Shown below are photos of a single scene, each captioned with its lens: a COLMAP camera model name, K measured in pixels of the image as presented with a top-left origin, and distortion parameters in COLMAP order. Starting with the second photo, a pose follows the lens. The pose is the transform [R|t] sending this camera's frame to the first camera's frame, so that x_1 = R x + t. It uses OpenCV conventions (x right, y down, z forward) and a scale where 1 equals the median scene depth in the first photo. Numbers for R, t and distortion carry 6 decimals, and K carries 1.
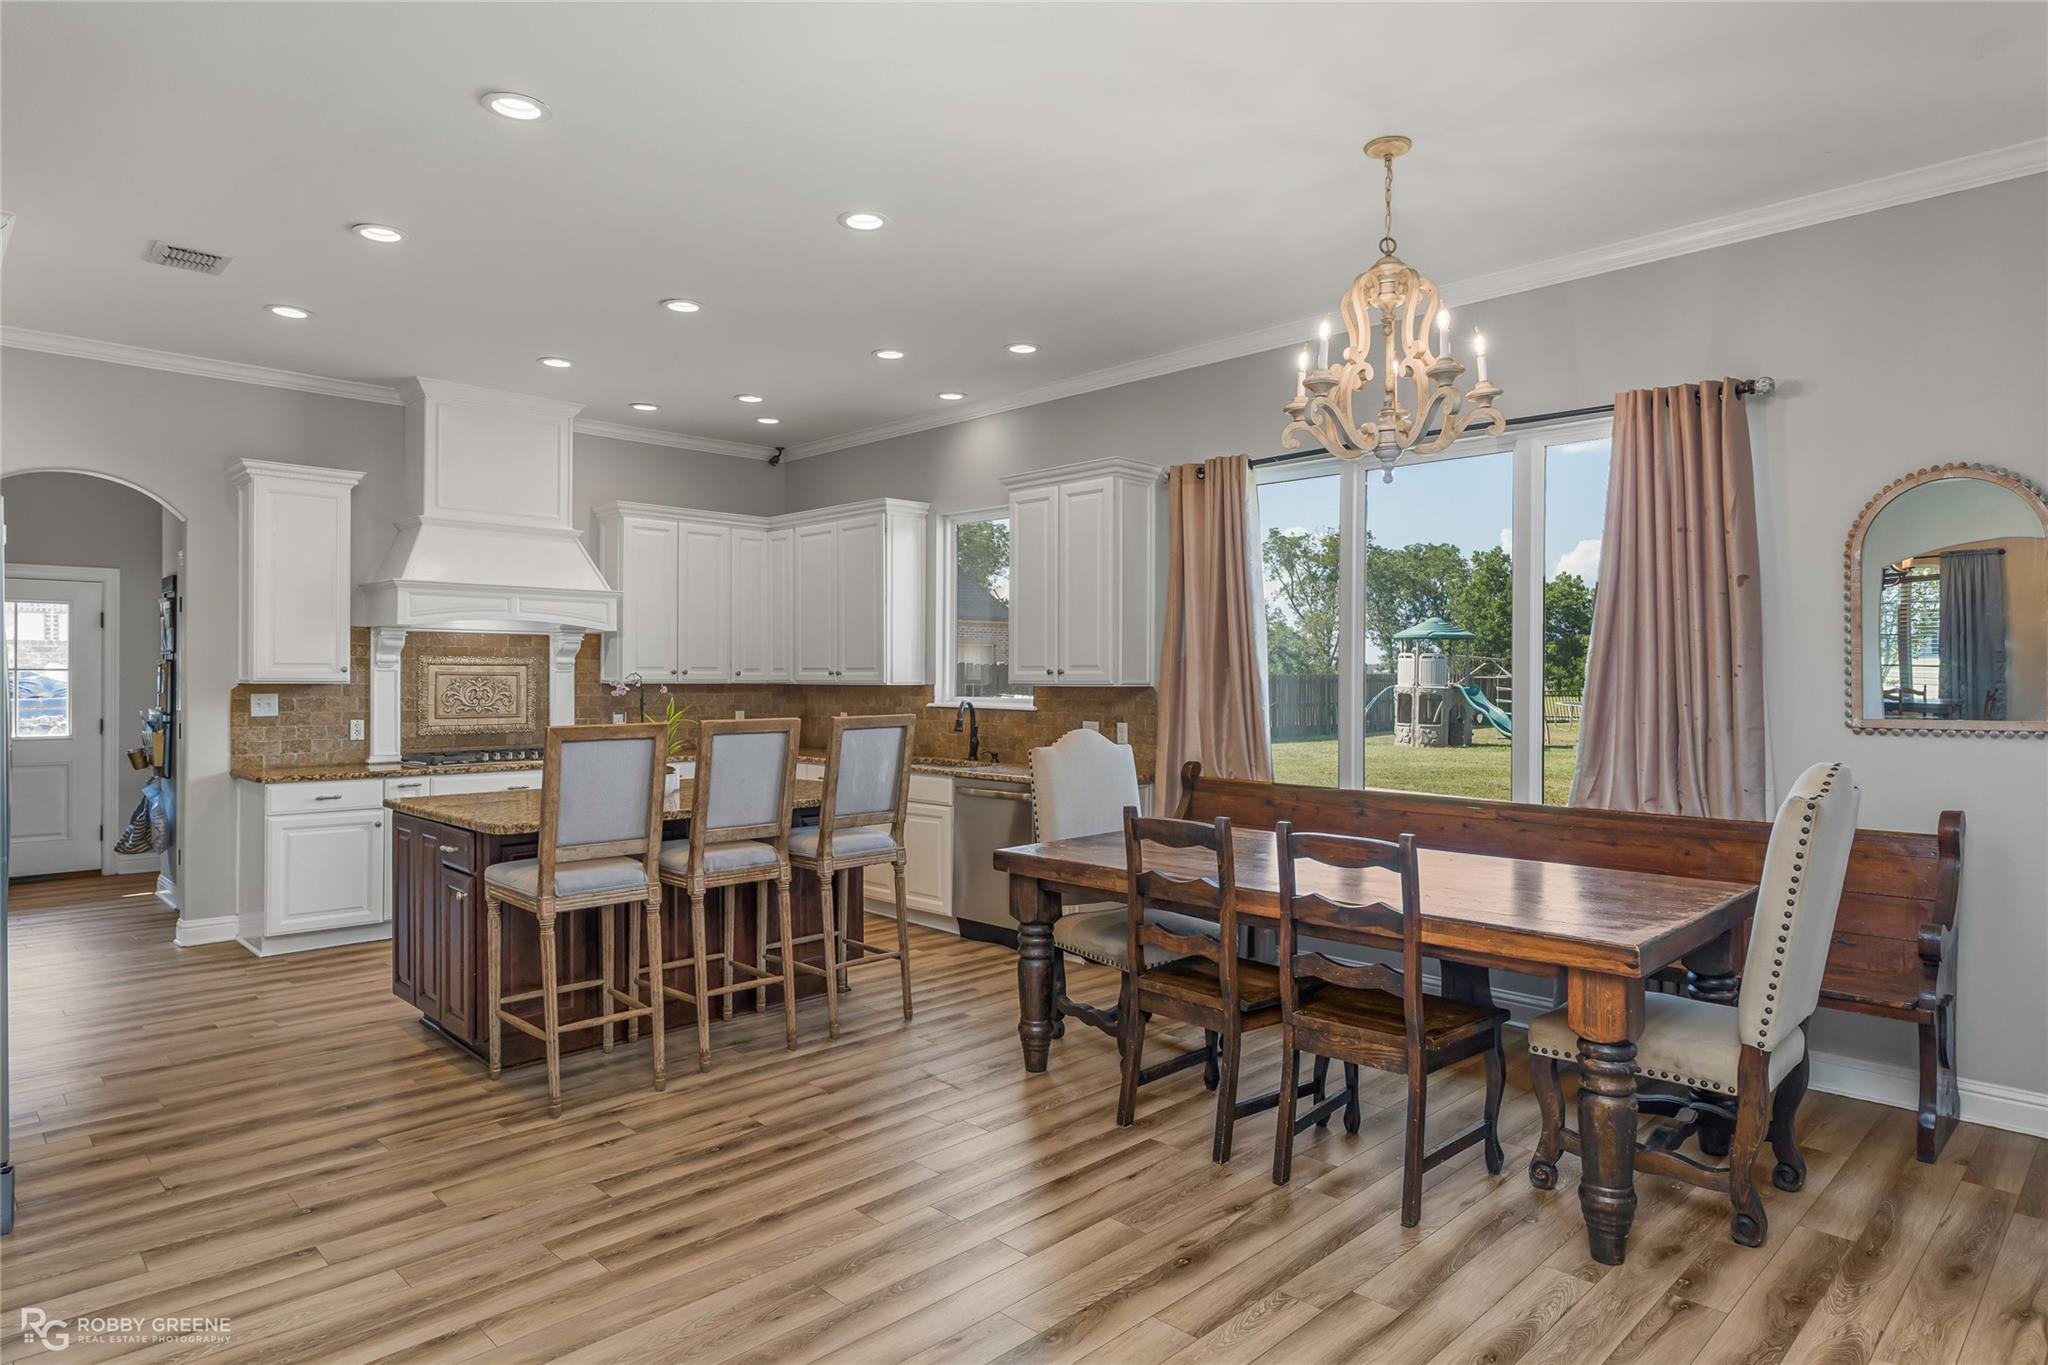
lens RADIAL K [[1167.5, 0, 1024.0], [0, 1167.5, 682.5], [0, 0, 1]] dist [-0.022441, 0.000369]
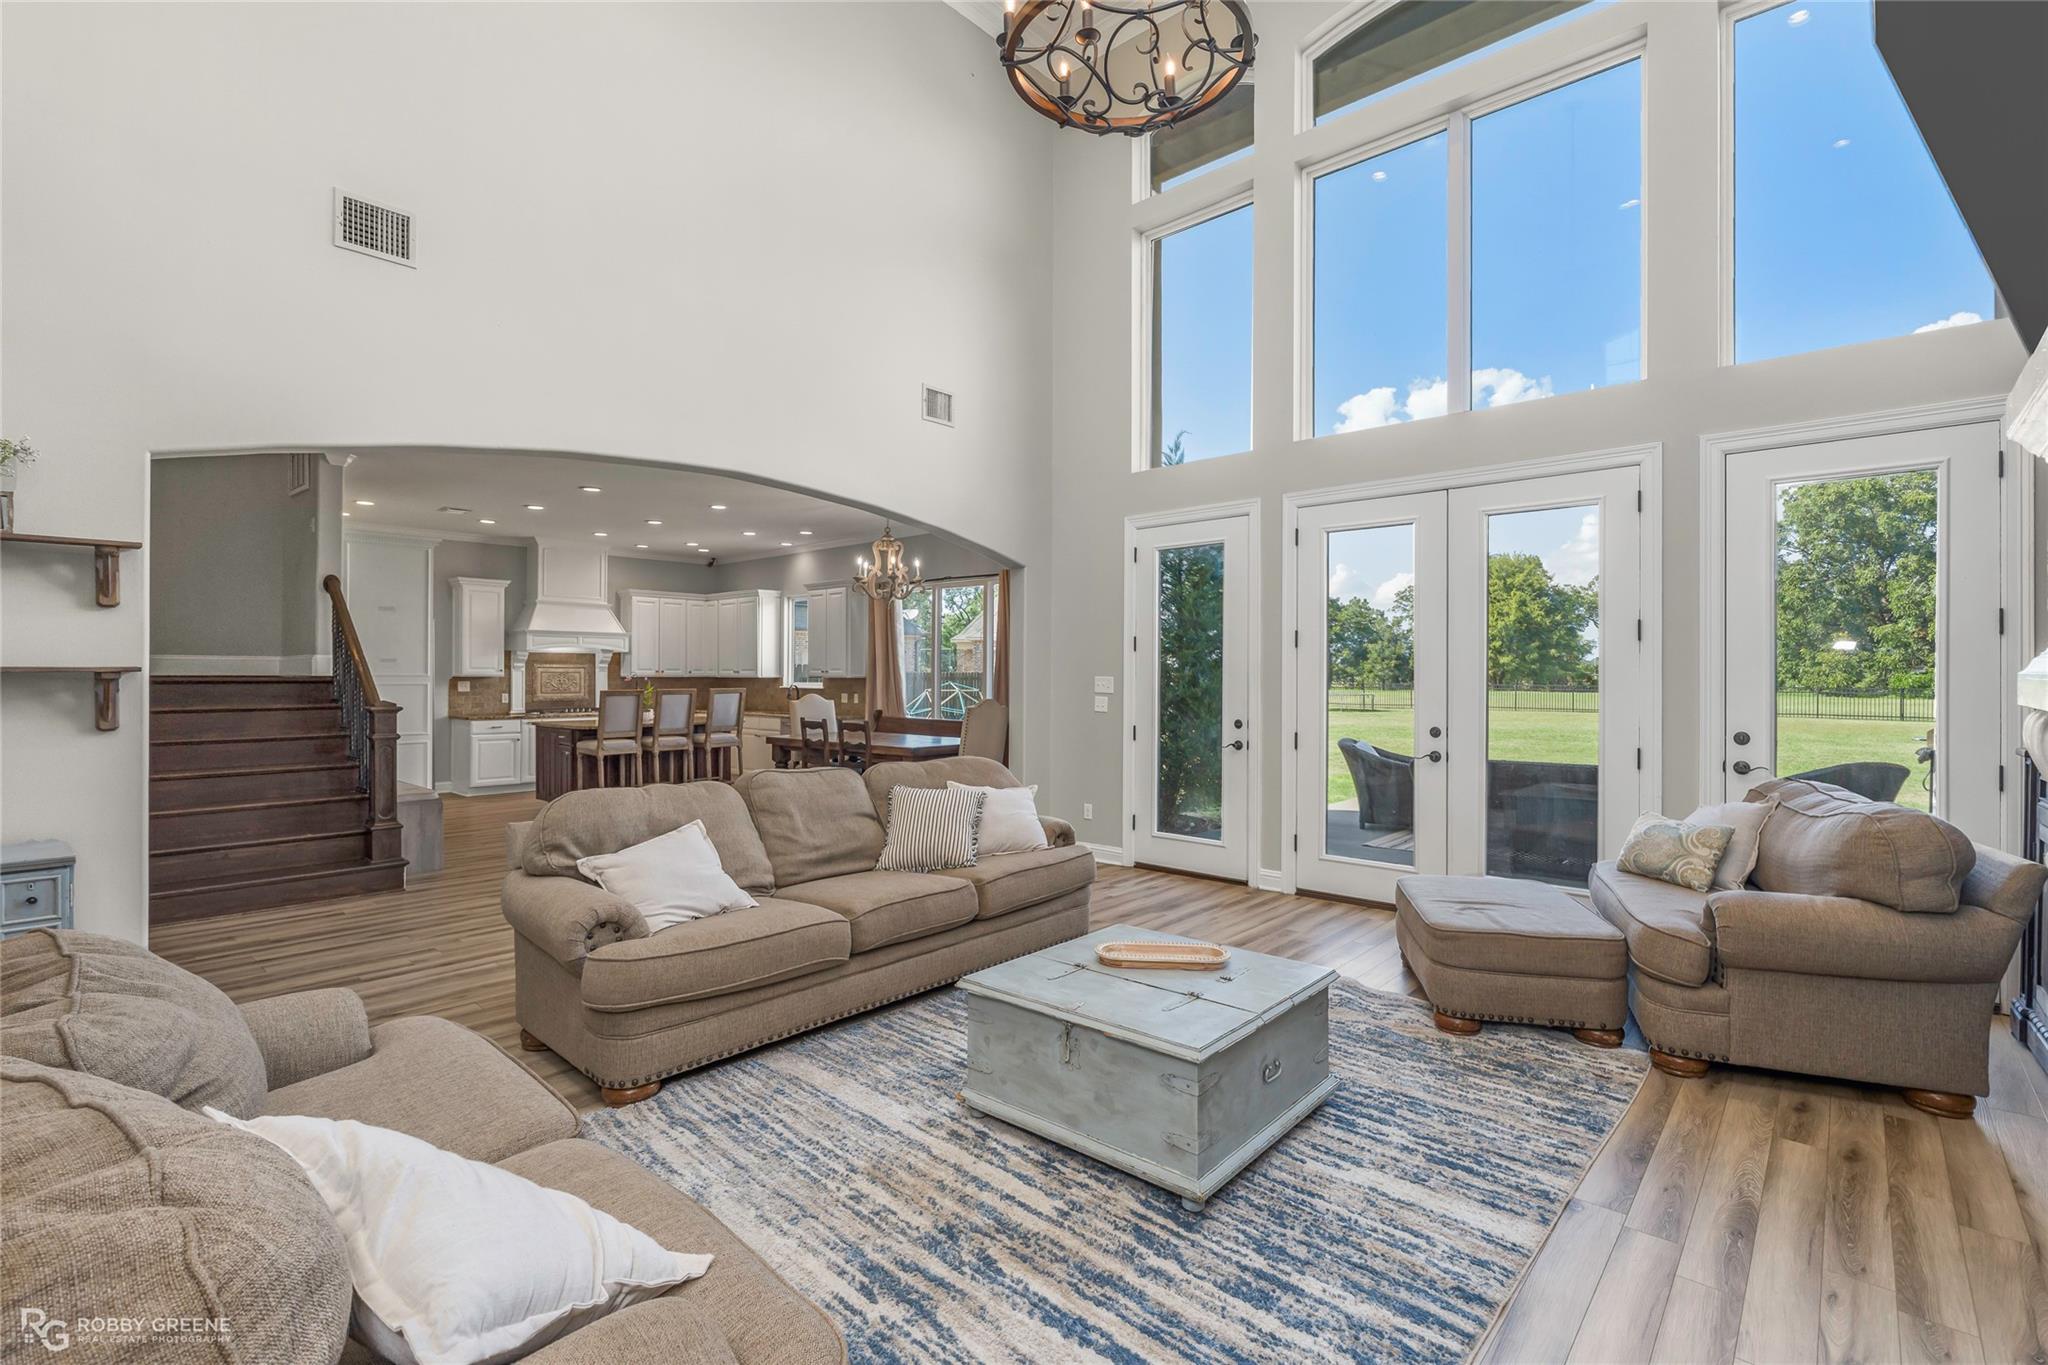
lens RADIAL K [[925.4, 0, 1025.9], [0, 925.4, 671.2], [0, 0, 1]] dist [-0.010838, -0.000168]
pose [[0.998001, 0.000138, 0.063196, 0.301141], [0.000221, 0.999984, -0.005664, 0.000386], [-0.063196, 0.005667, 0.997985, -0.818175]]
